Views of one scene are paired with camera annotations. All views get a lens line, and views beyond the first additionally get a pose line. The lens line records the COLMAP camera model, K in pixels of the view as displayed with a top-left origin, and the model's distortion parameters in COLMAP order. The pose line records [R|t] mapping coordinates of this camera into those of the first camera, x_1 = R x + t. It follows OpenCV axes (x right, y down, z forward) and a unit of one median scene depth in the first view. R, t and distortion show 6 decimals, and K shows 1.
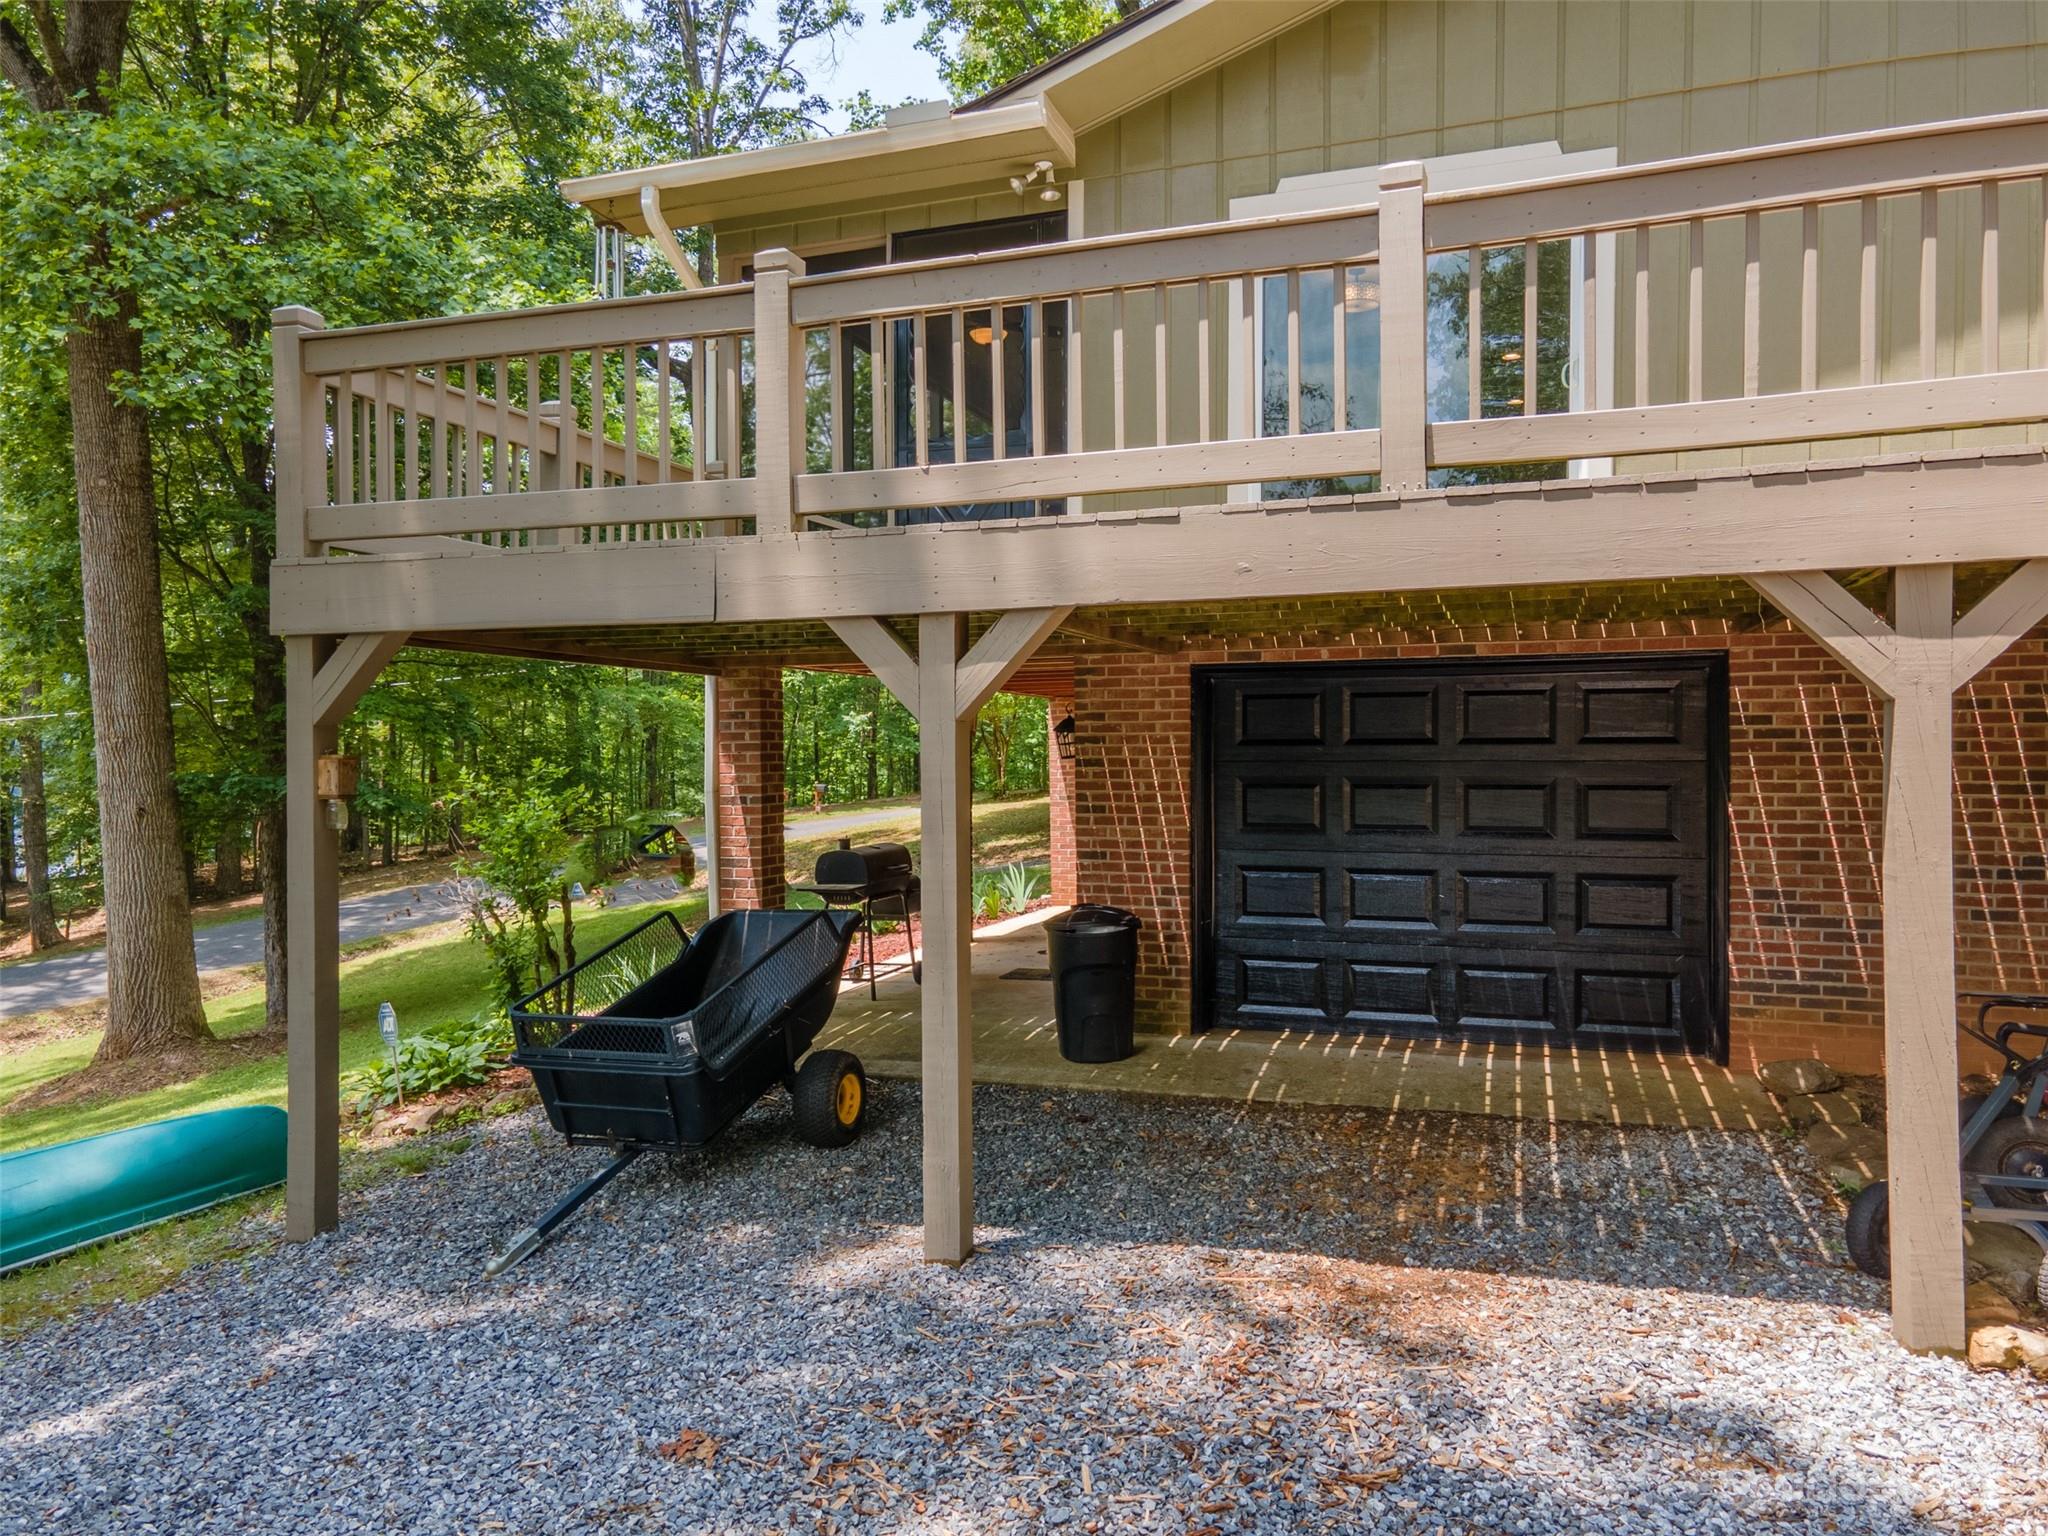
lens RADIAL K [[1486.7, 0, 1007.5], [0, 1486.7, 768.4], [0, 0, 1]] dist [0.064545, 0.000400]
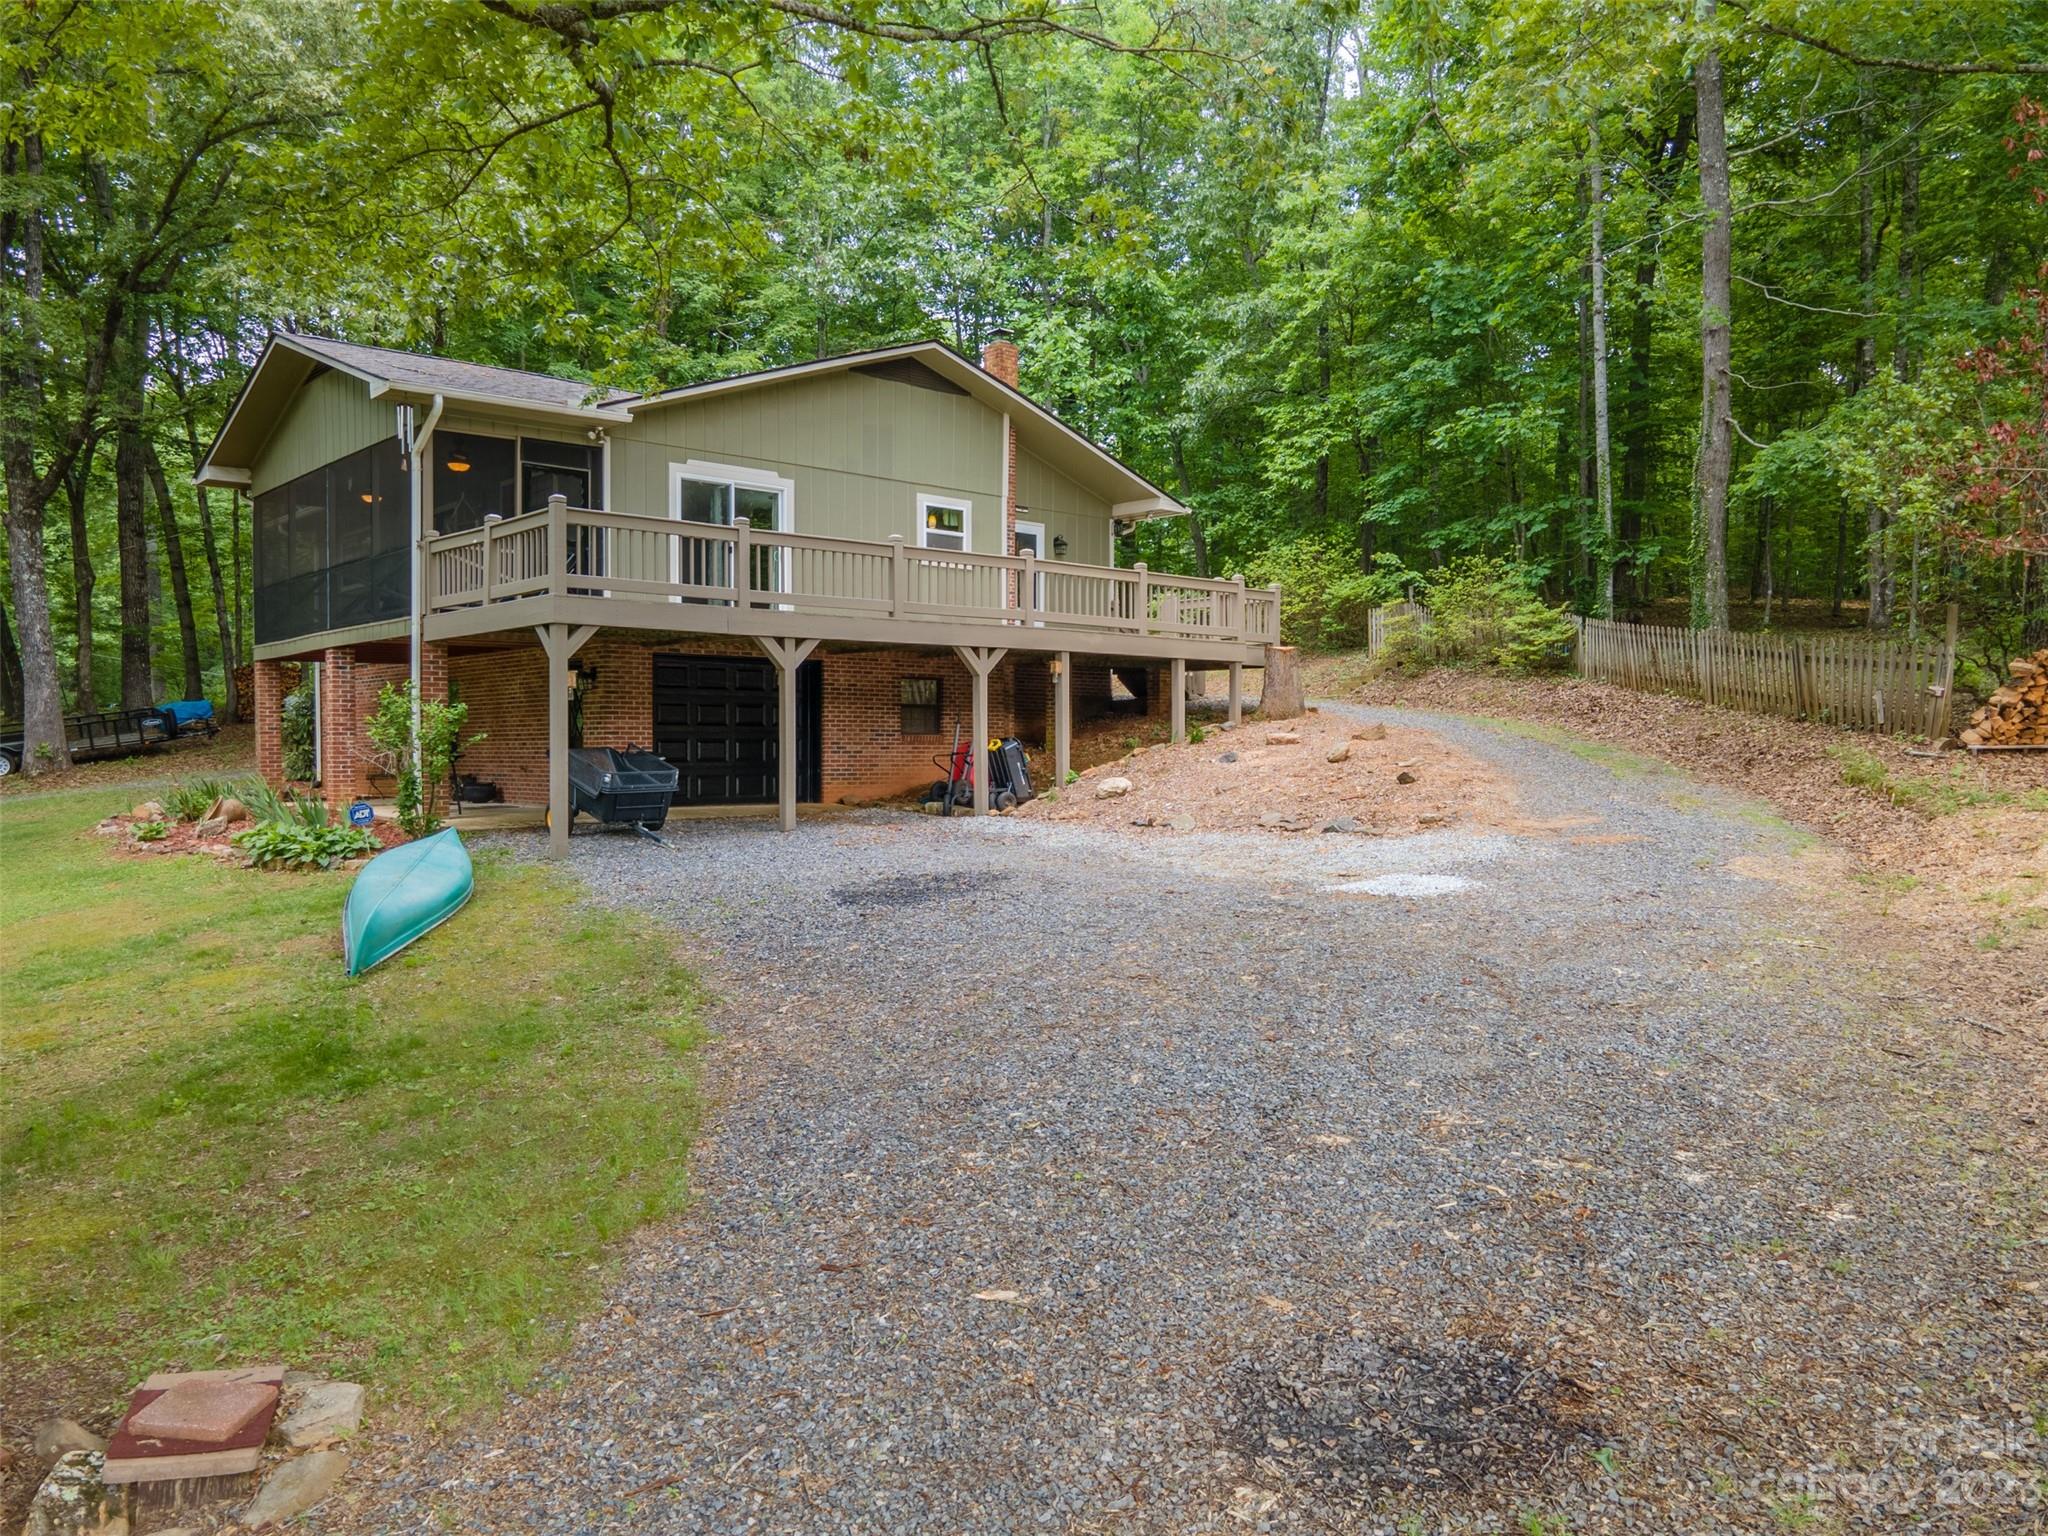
lens RADIAL K [[1486.7, 0, 1007.5], [0, 1486.7, 768.4], [0, 0, 1]] dist [0.064545, 0.000400]
pose [[0.494057, -0.001848, 0.869428, -1.864392], [0.007436, 0.999970, -0.002100, 0.140901], [-0.869398, 0.007503, 0.494056, -0.736378]]
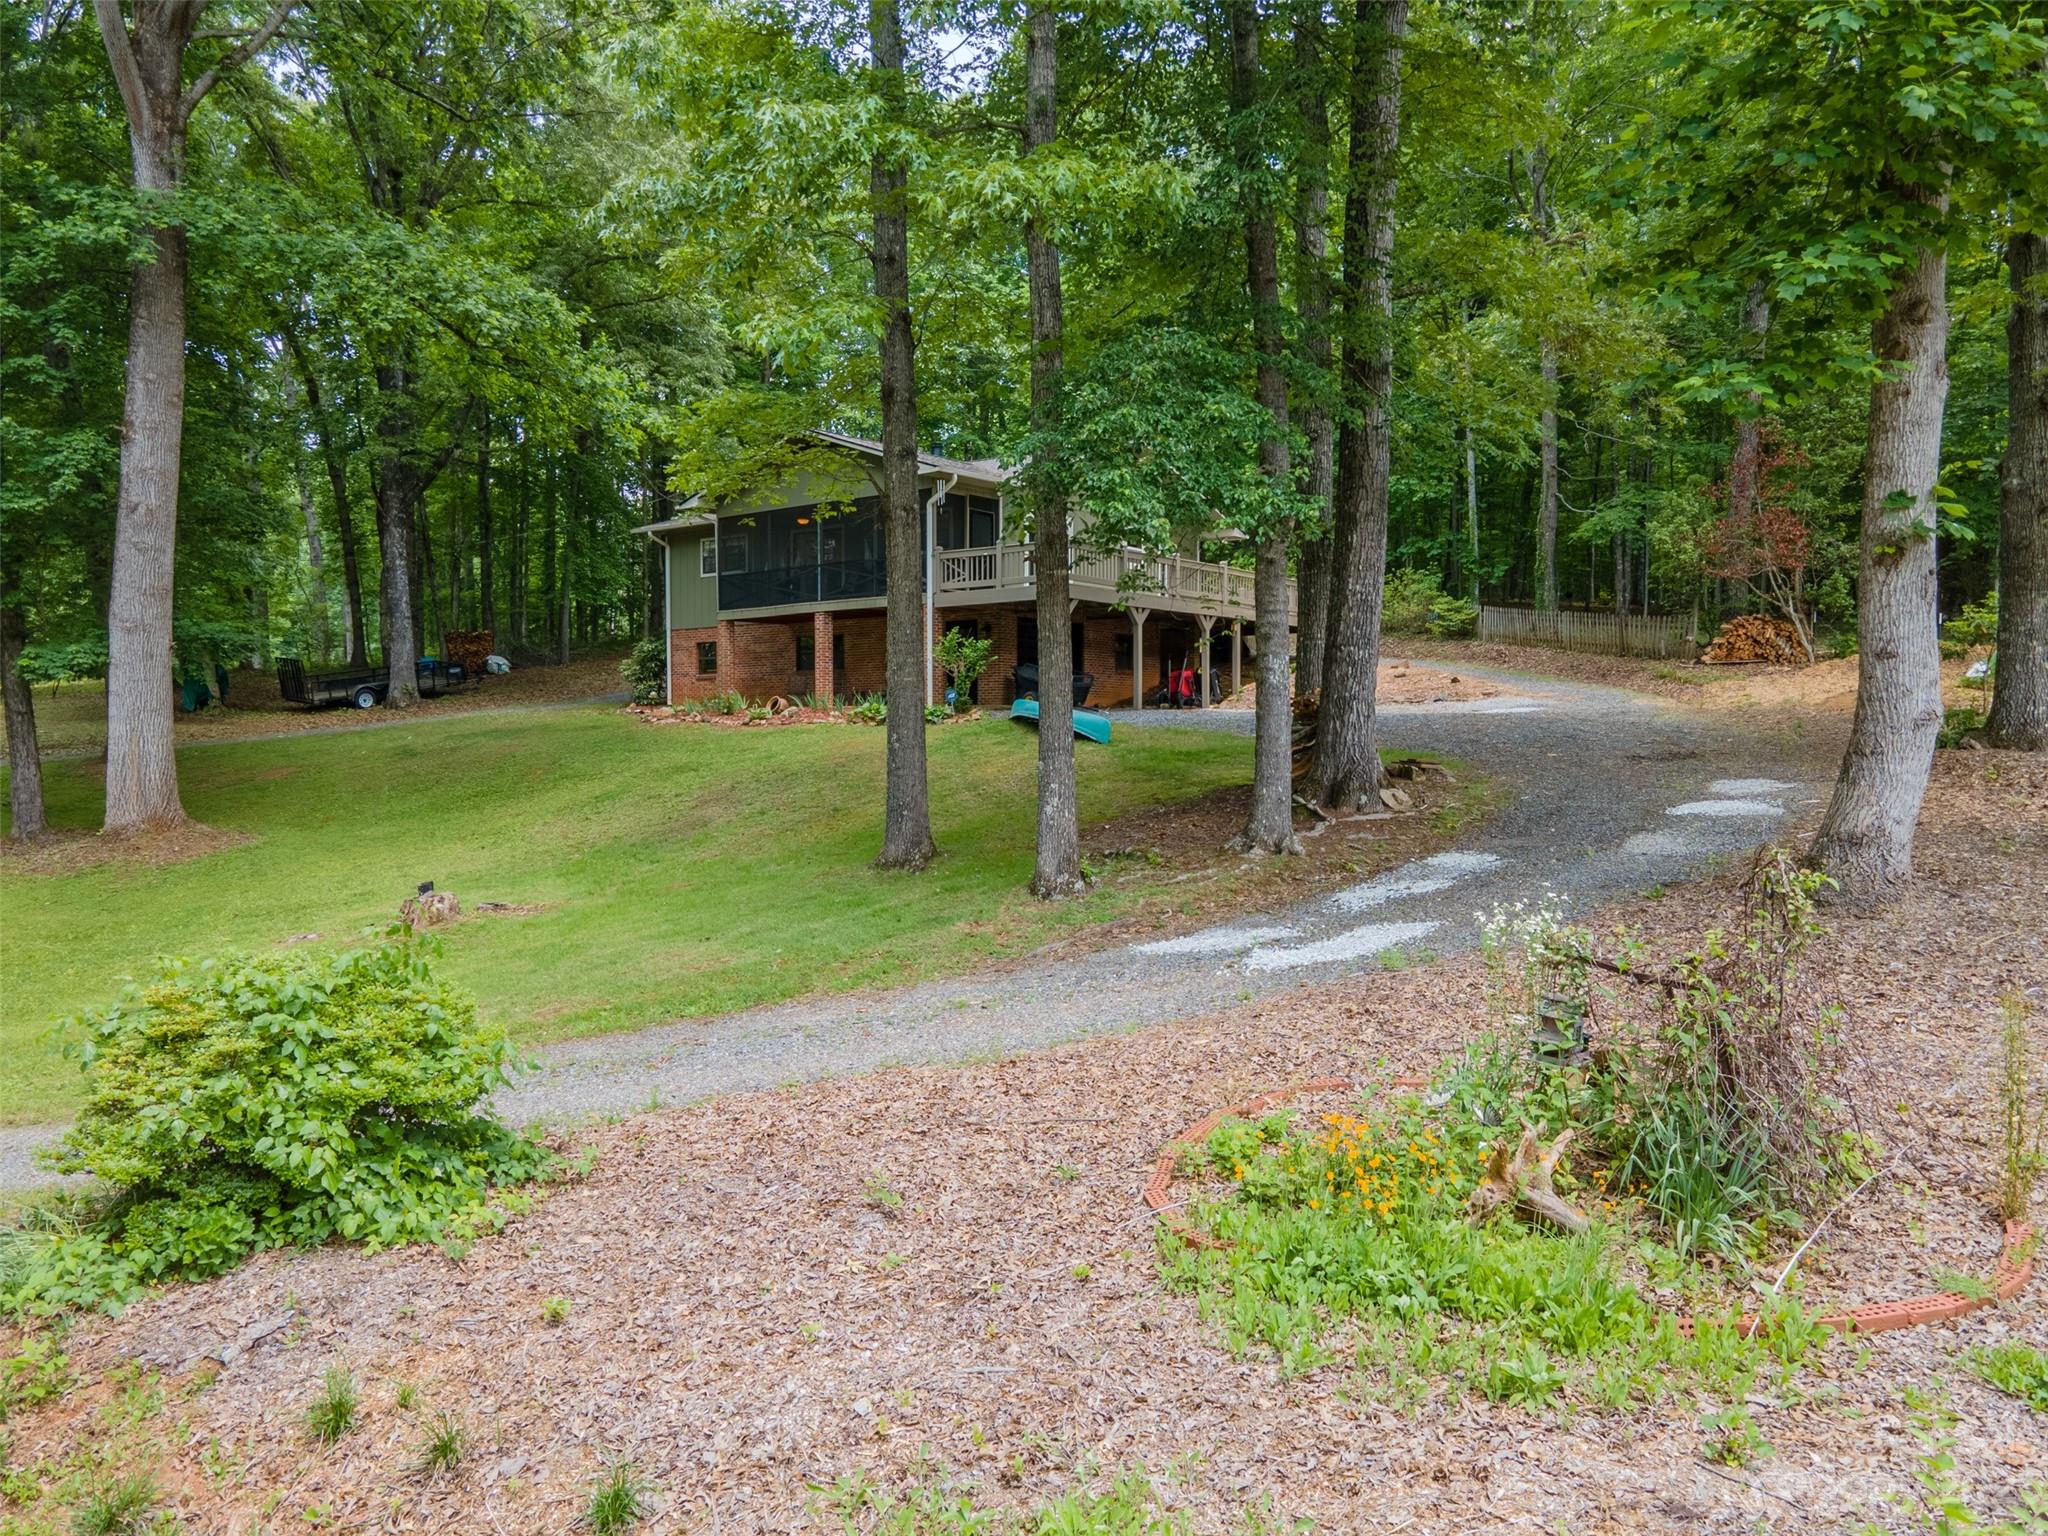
lens RADIAL K [[1467.0, 0, 1024.0], [0, 1467.0, 768.0], [0, 0, 1]] dist [0.031675, 0.001555]
pose [[0.311709, -0.009746, 0.950128, -4.187841], [0.012429, 0.999904, 0.006179, 0.367630], [-0.950096, 0.009883, 0.311800, -0.307460]]
